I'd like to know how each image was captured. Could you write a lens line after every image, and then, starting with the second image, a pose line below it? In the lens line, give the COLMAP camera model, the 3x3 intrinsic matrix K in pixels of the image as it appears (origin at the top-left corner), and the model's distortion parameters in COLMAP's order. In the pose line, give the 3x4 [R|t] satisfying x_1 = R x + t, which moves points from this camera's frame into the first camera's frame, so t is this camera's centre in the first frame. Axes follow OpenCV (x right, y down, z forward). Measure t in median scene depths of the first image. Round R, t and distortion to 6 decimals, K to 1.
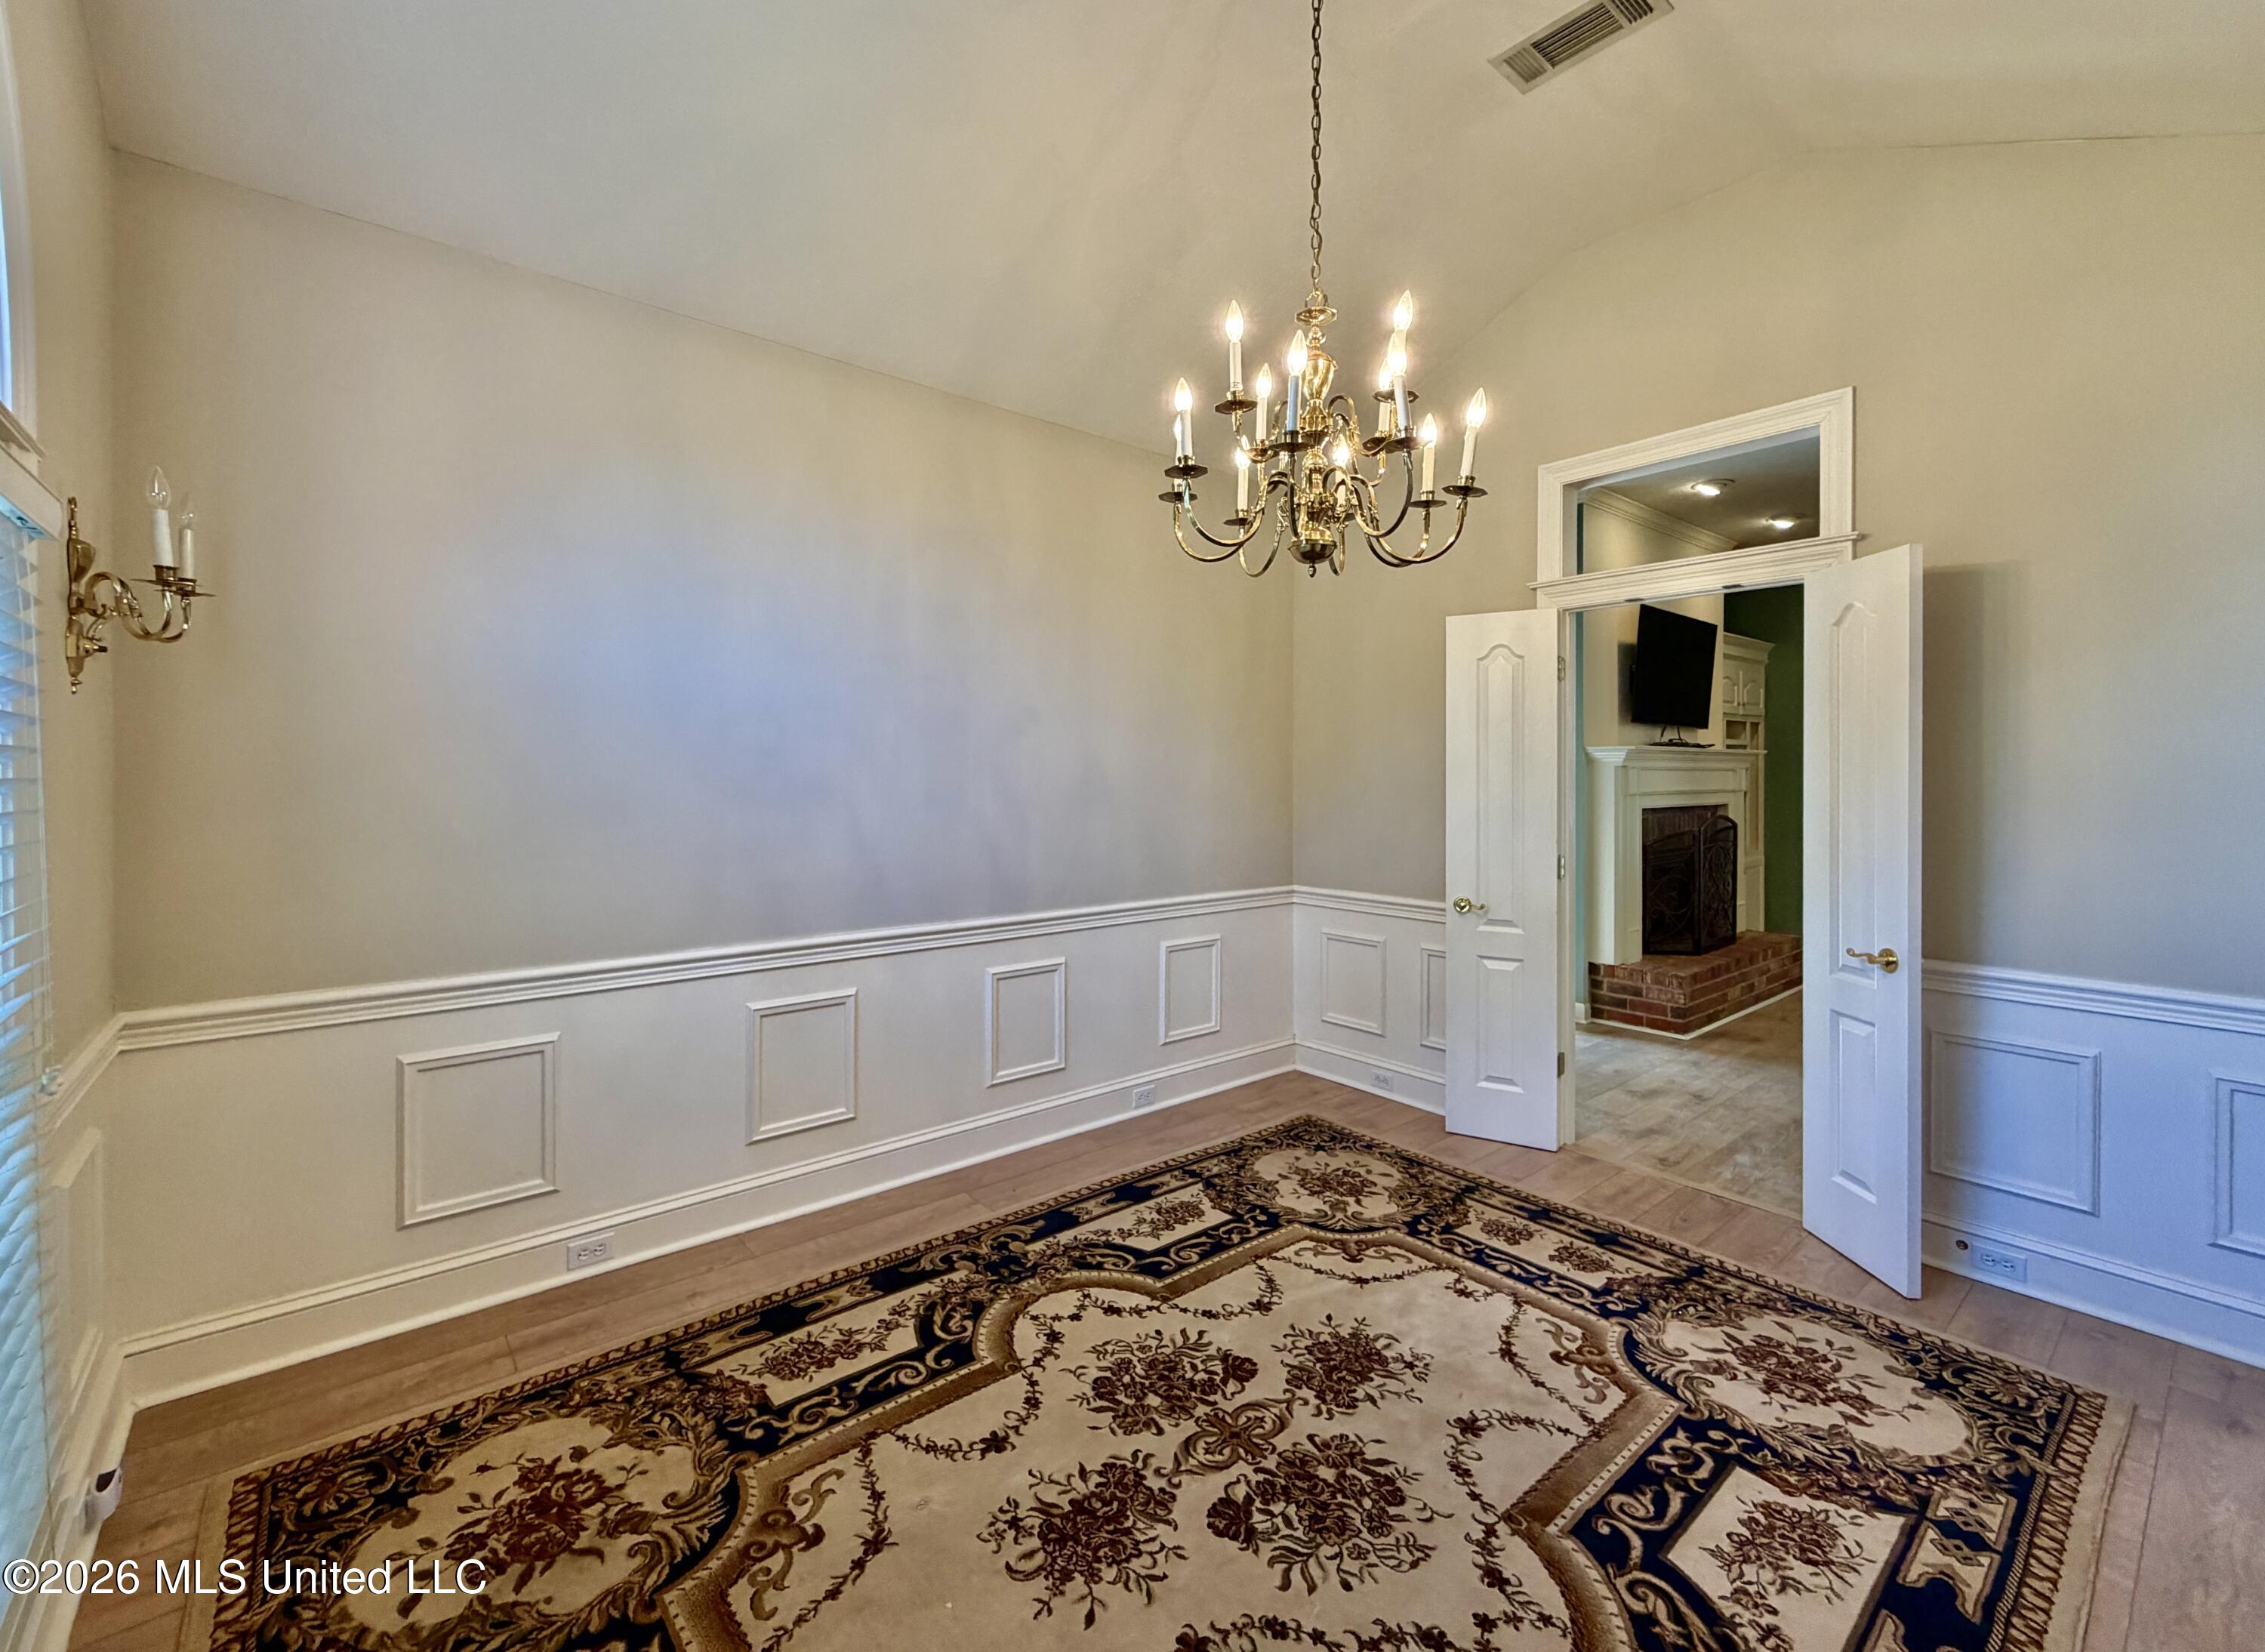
lens RADIAL K [[954.8, 0, 1141.4], [0, 954.8, 775.2], [0, 0, 1]] dist [-0.000496, 0.000002]
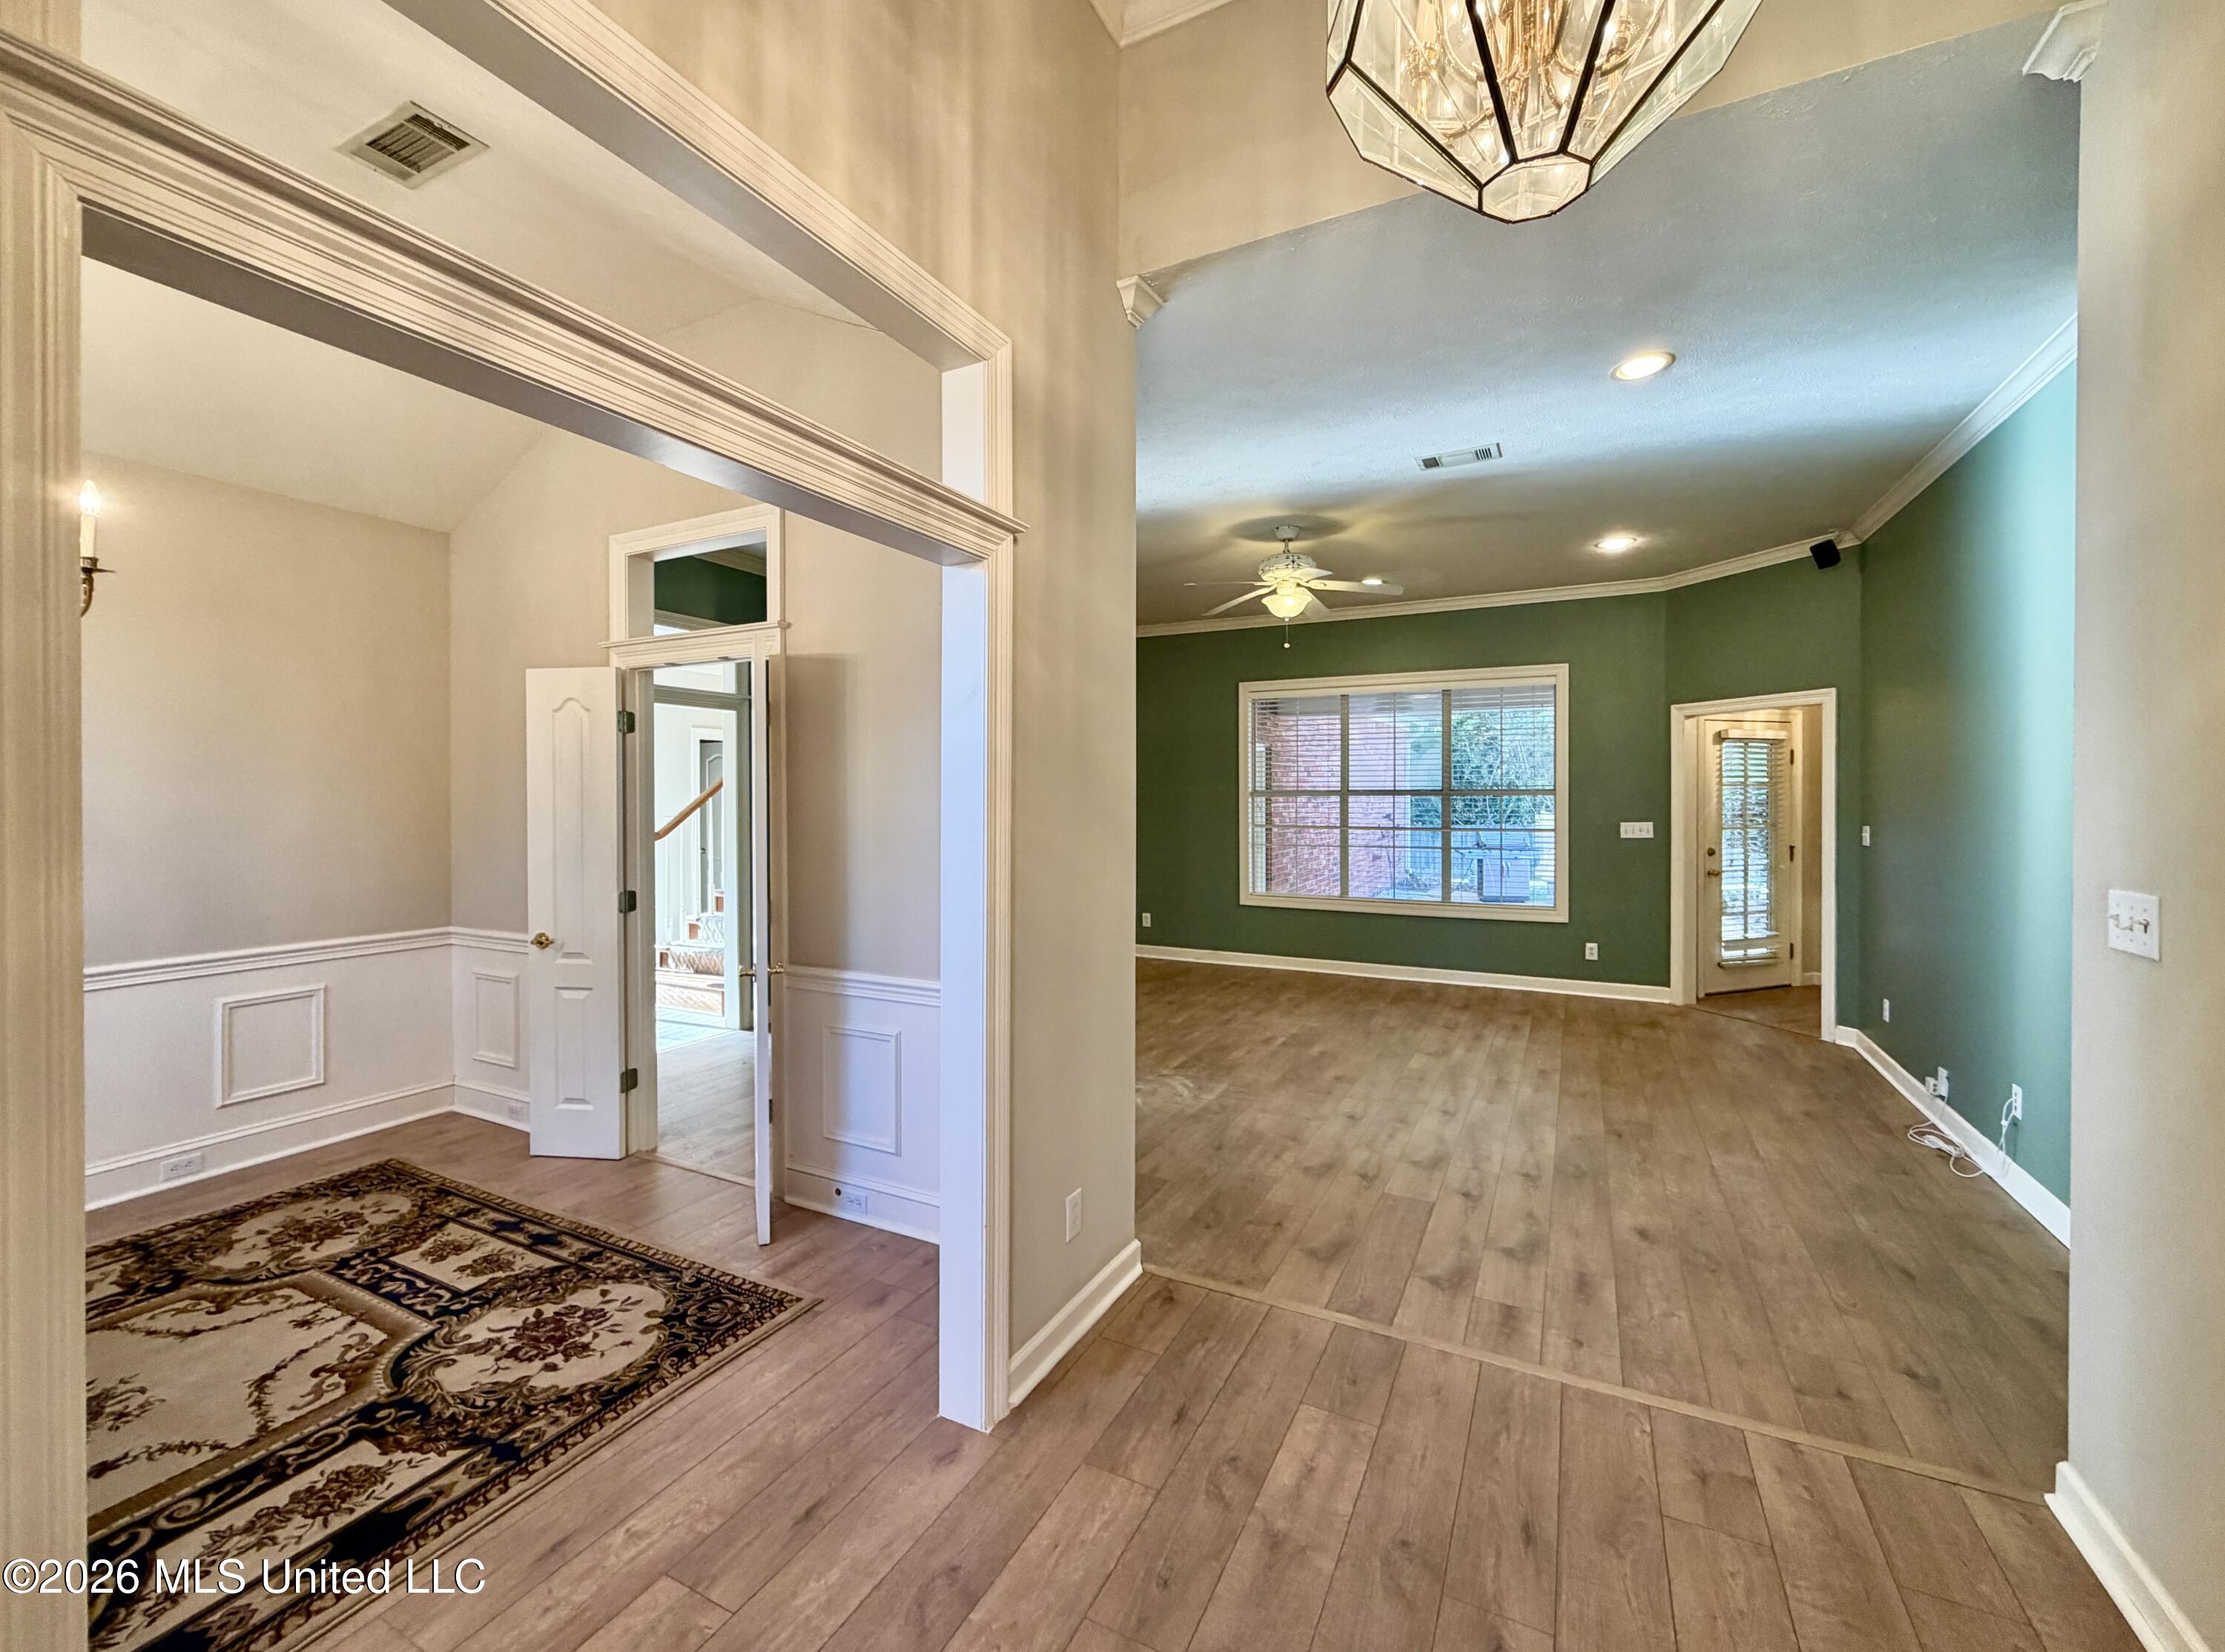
lens RADIAL K [[906.1, 0, 1117.3], [0, 906.1, 805.0], [0, 0, 1]] dist [-0.000721, -0.000084]
pose [[0.921864, -0.009464, 0.387398, 0.762115], [0.006285, 0.999935, 0.009473, -0.029895], [-0.387462, -0.006298, 0.921864, -0.252152]]
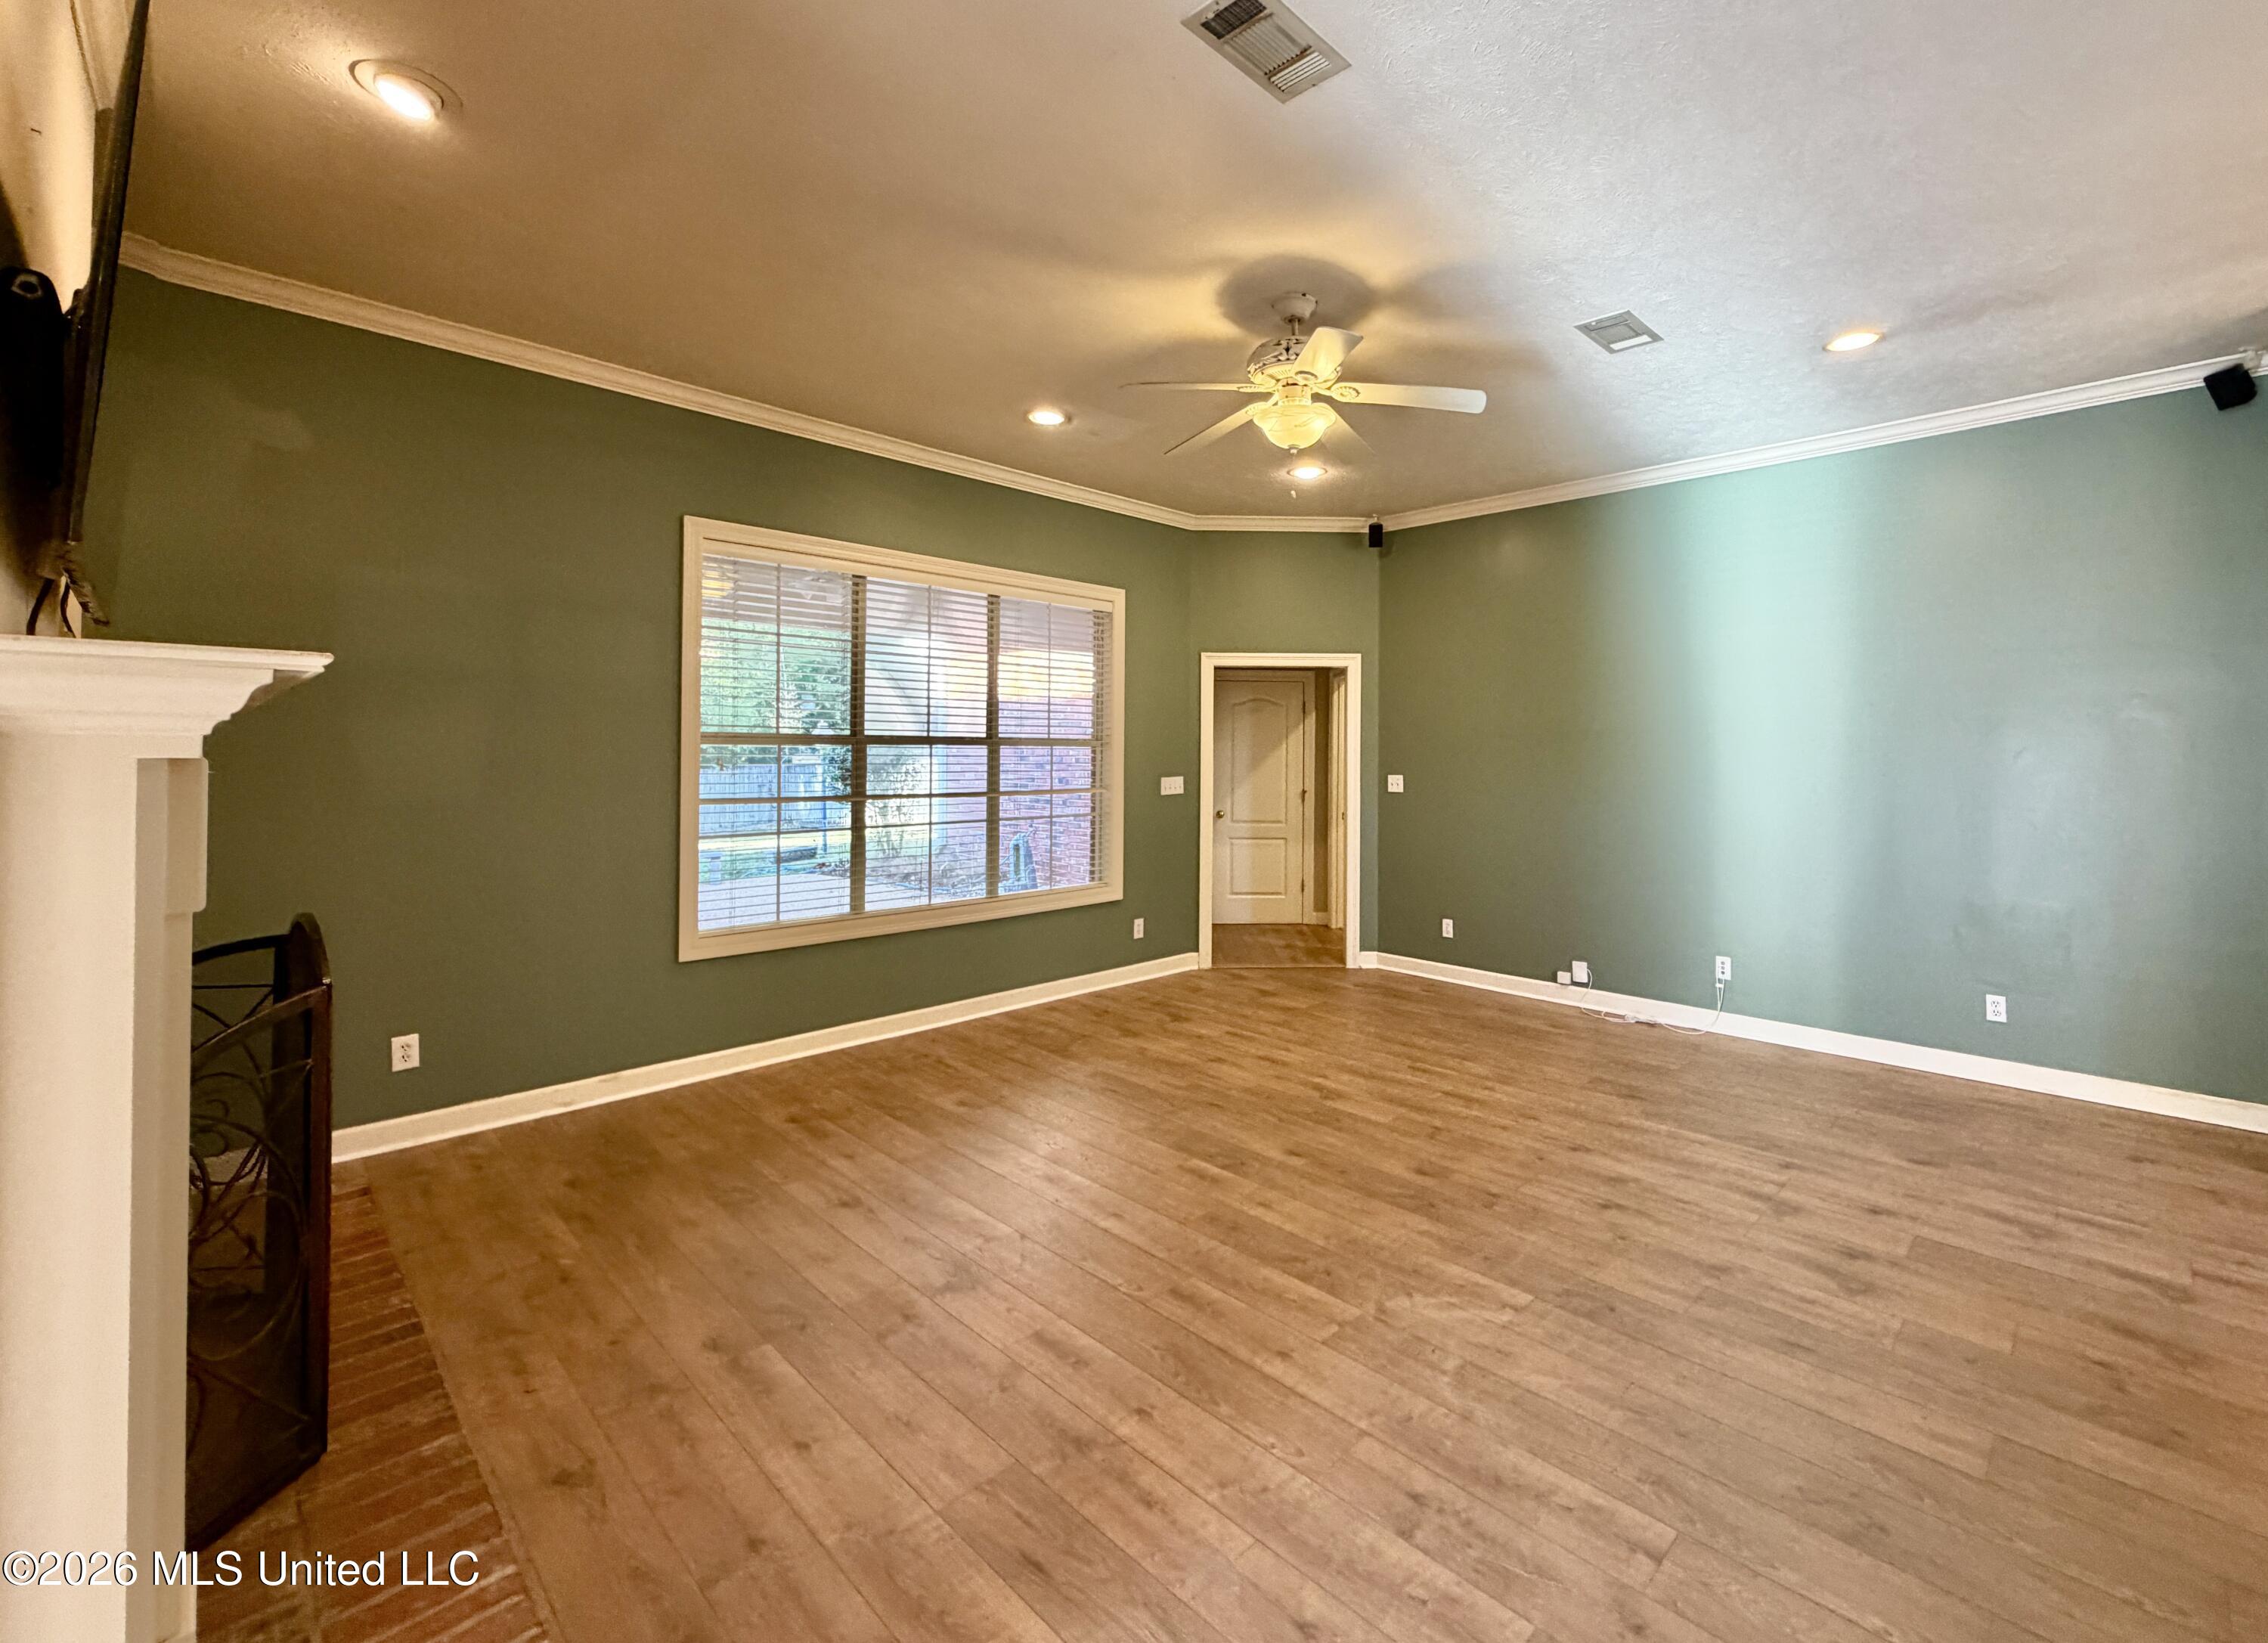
lens RADIAL K [[977.3, 0, 1197.8], [0, 977.3, 745.4], [0, 0, 1]] dist [-0.001225, 0.000078]
pose [[-0.102469, 0.000975, 0.994736, 0.612013], [-0.001178, 0.999999, -0.001101, -0.026396], [-0.994735, -0.001285, -0.102468, 1.700898]]
